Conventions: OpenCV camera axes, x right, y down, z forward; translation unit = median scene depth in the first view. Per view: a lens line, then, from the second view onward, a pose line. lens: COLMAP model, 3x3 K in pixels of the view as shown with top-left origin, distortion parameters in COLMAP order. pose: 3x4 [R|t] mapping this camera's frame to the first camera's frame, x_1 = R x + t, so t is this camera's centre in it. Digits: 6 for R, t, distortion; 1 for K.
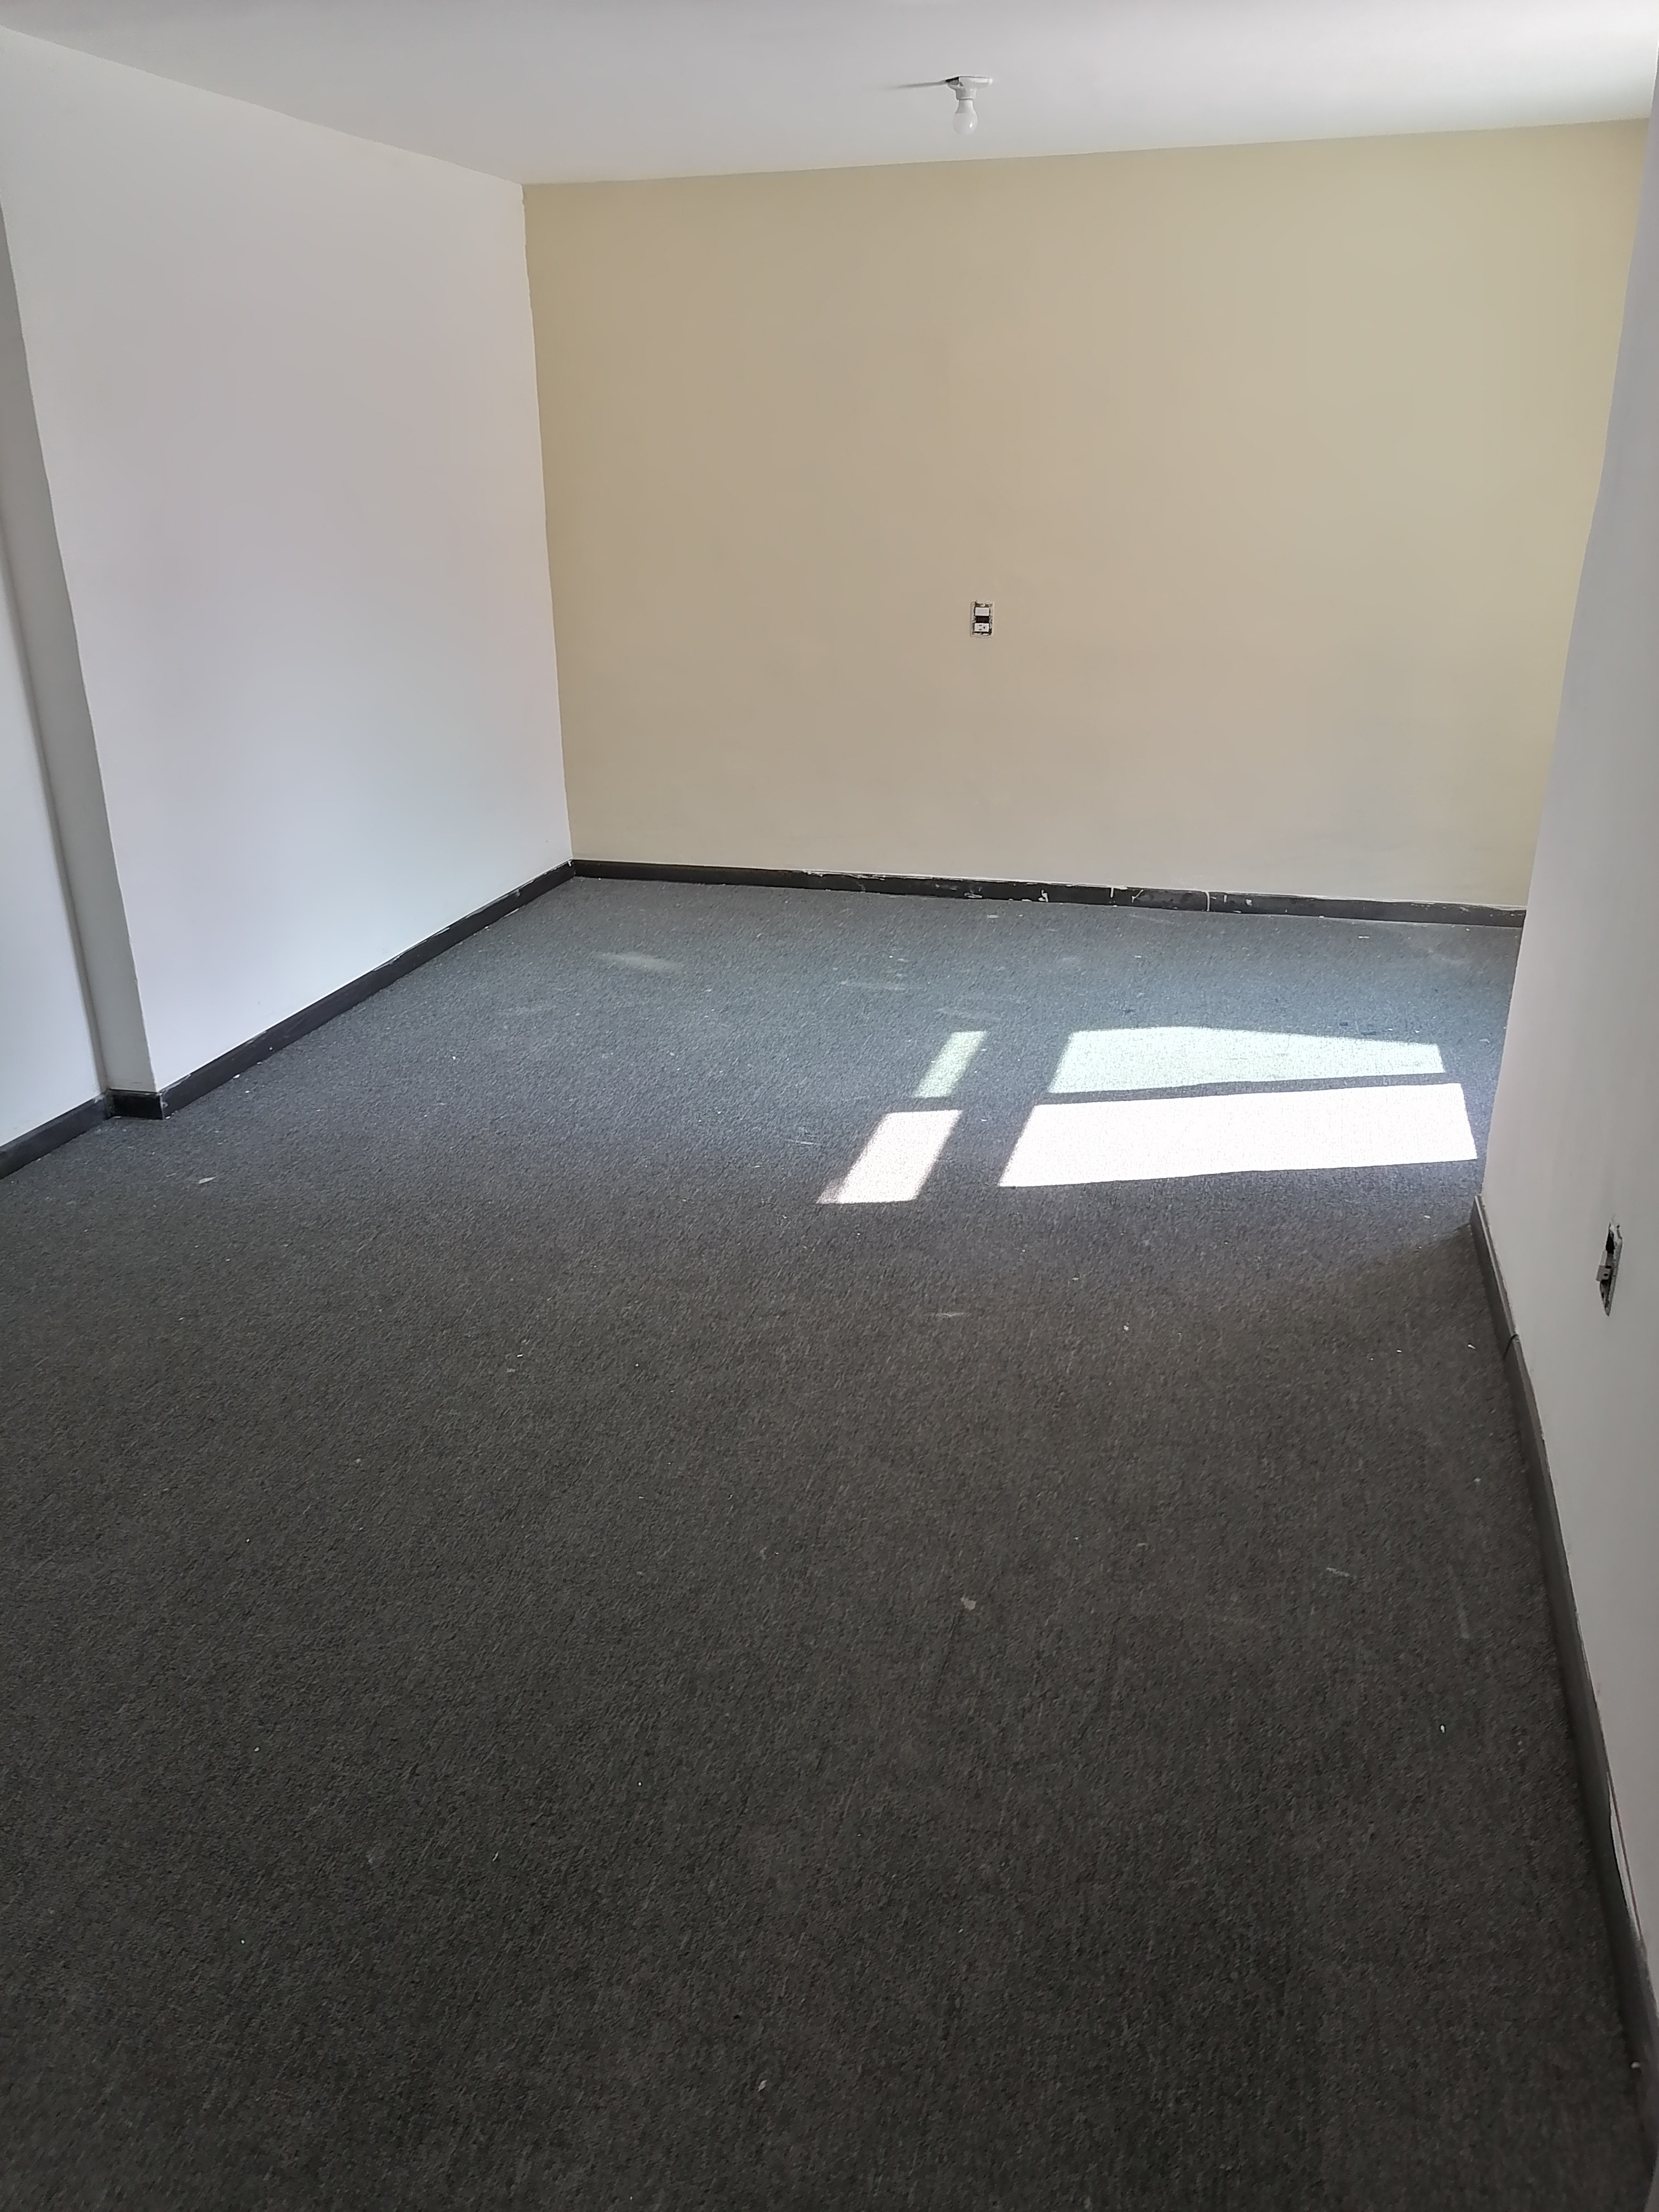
lens RADIAL K [[1653.4, 0, 838.0], [0, 1653.4, 1117.5], [0, 0, 1]] dist [0.079836, -0.100712]
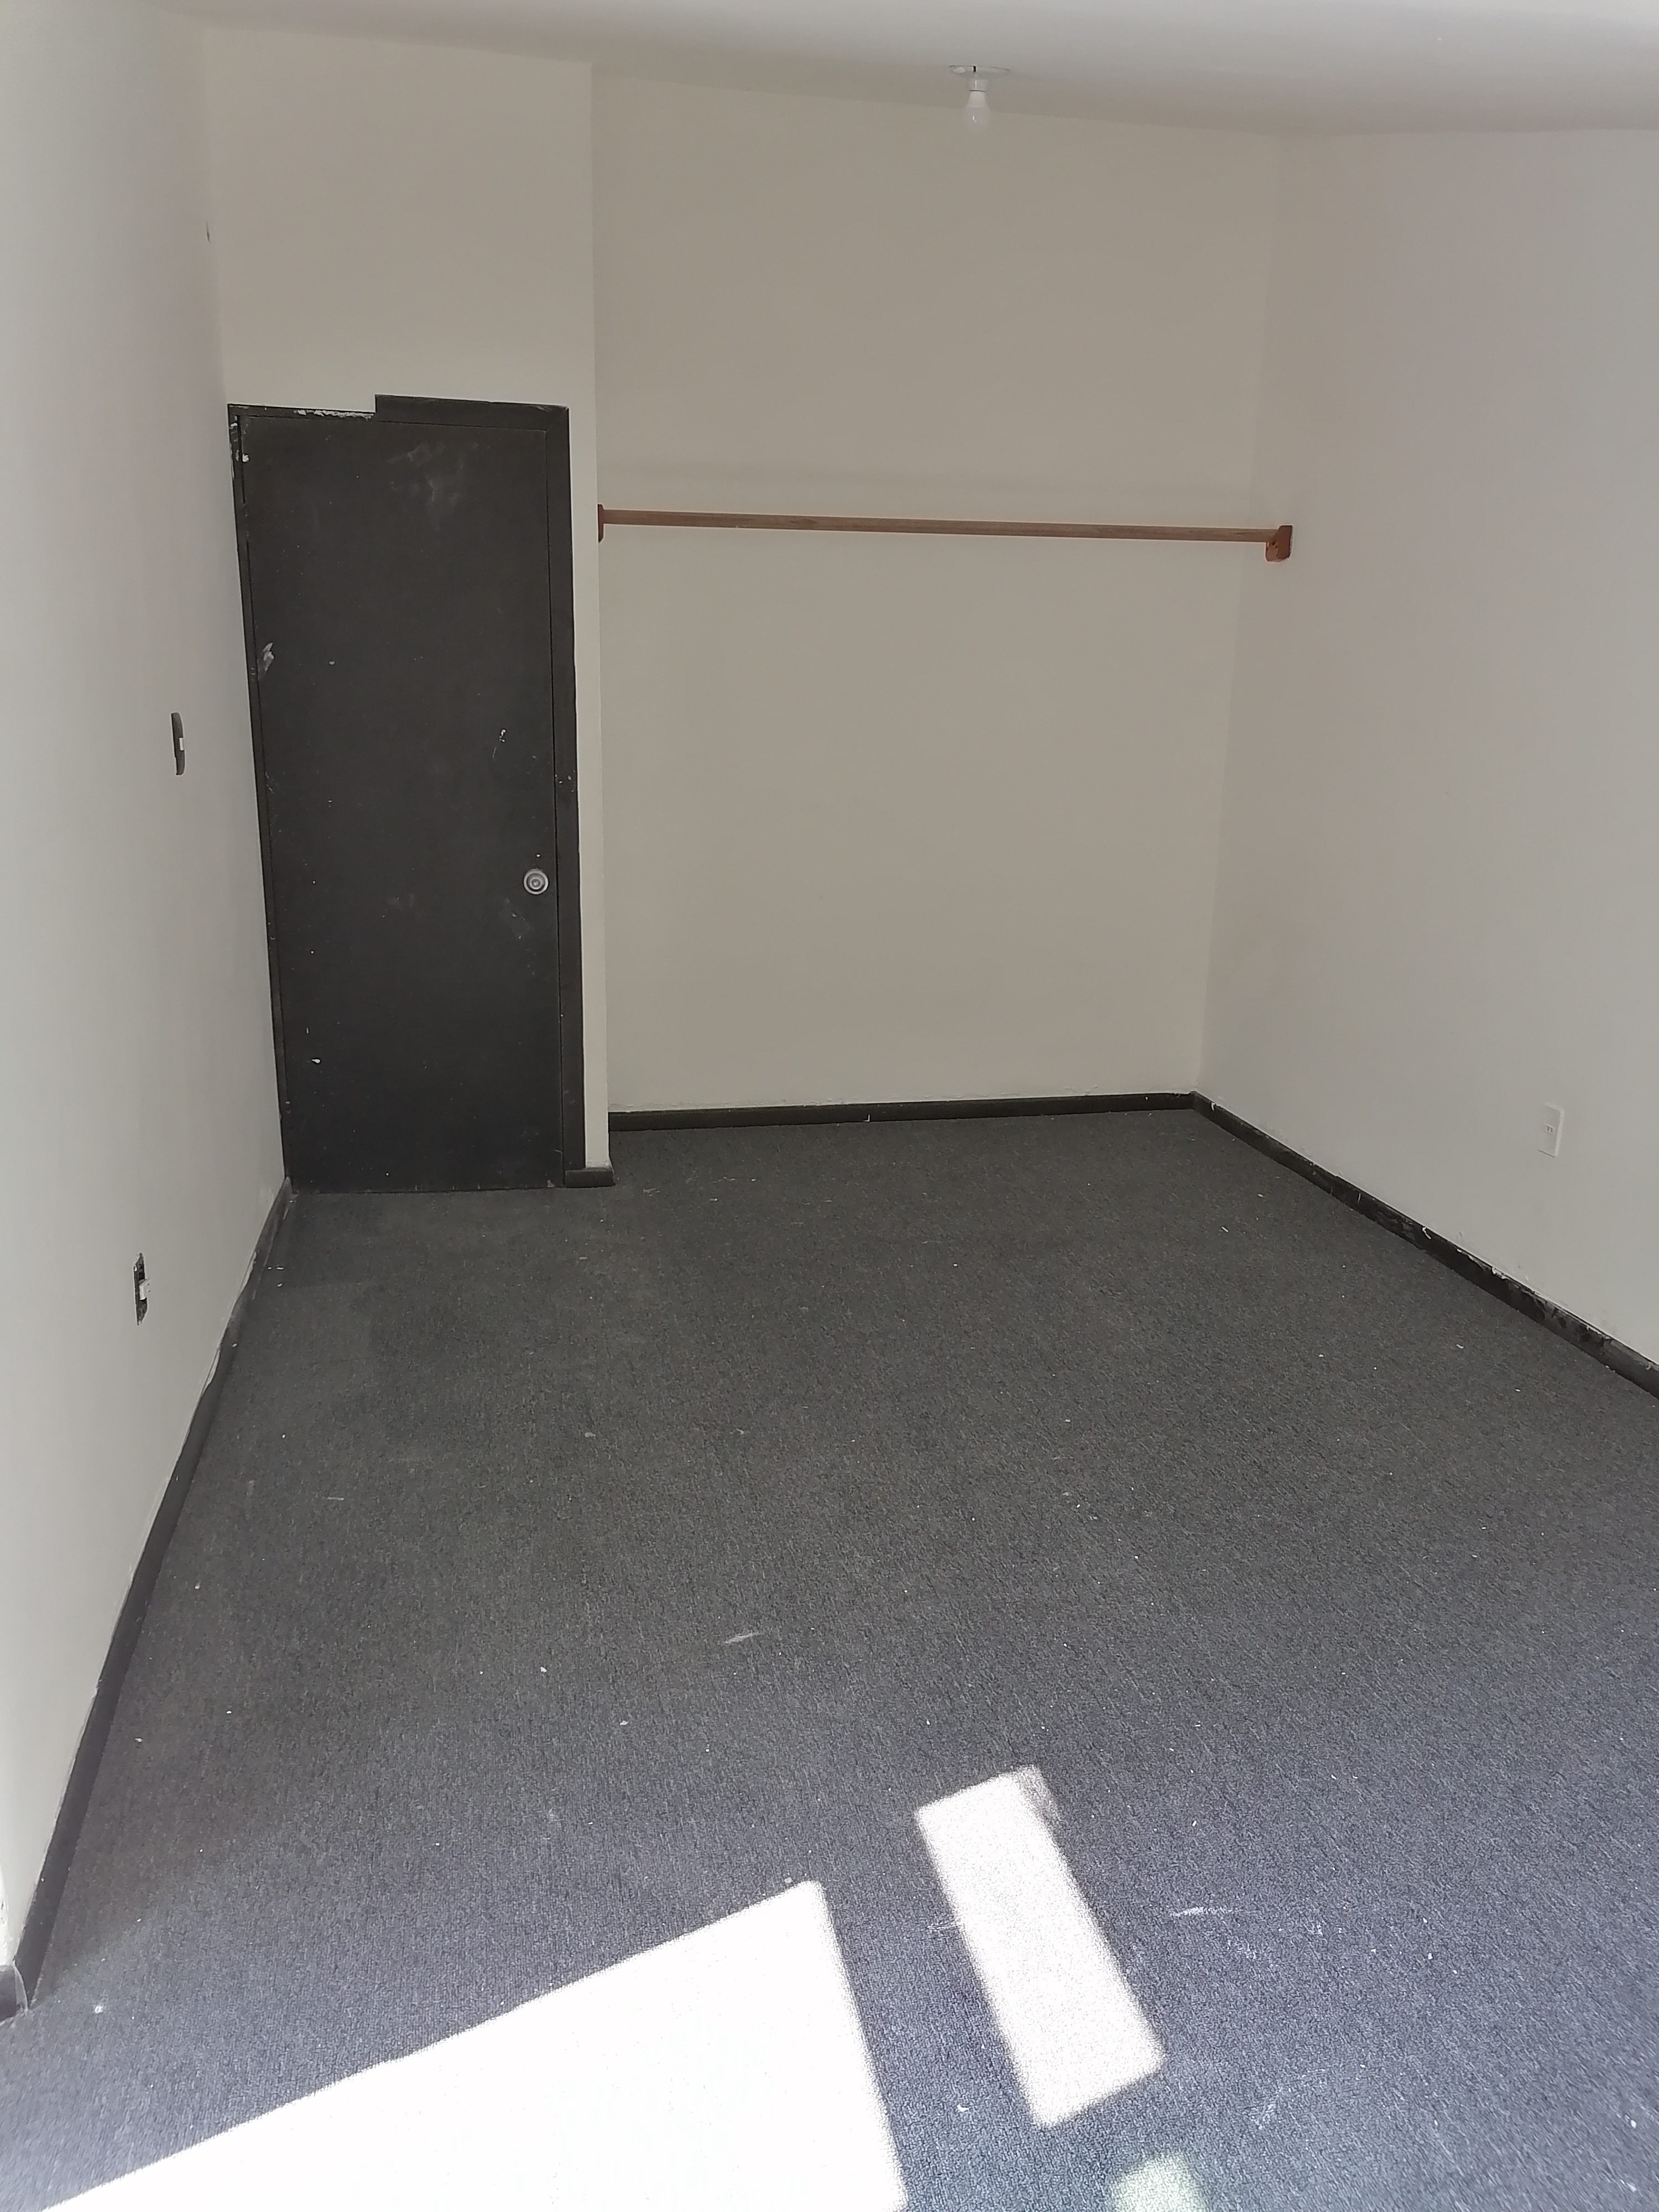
lens RADIAL K [[1653.4, 0, 838.0], [0, 1653.4, 1117.5], [0, 0, 1]] dist [0.079836, -0.100712]
pose [[-0.886438, 0.107839, -0.450109, 0.458133], [-0.188921, 0.803481, 0.564559, -0.723814], [0.422536, 0.585481, -0.691864, 1.717915]]
